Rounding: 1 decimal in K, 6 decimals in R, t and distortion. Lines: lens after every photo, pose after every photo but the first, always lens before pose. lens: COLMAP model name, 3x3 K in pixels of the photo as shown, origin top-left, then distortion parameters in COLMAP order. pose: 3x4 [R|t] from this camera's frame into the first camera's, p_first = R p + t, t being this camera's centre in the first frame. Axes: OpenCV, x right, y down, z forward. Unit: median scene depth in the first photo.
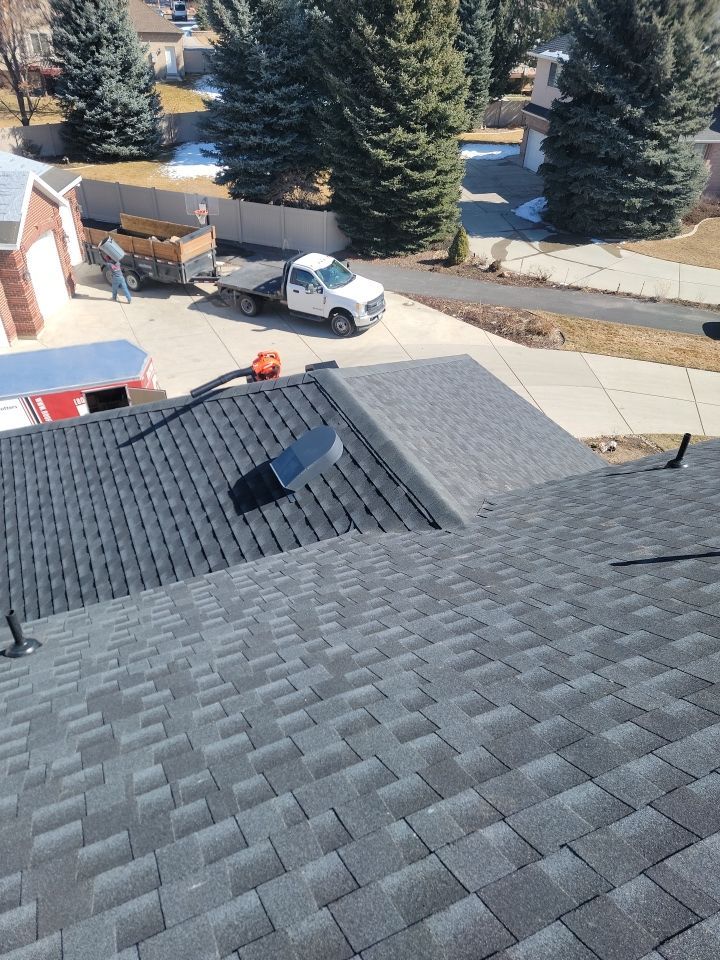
lens RADIAL K [[663.1, 0, 348.9], [0, 663.1, 485.4], [0, 0, 1]] dist [0.092941, -0.082334]
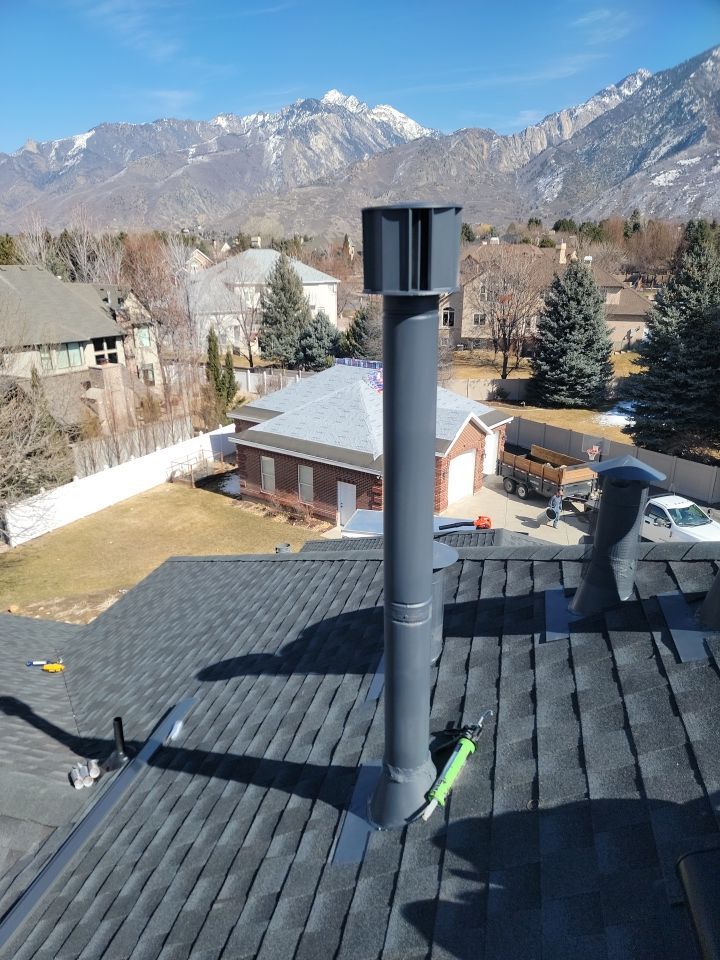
lens RADIAL K [[663.1, 0, 348.9], [0, 663.1, 485.4], [0, 0, 1]] dist [0.092941, -0.082334]
pose [[0.784555, 0.173454, -0.595304, 0.165969], [-0.352569, 0.914561, -0.198177, 0.056247], [0.510067, 0.365366, 0.778678, -0.169891]]
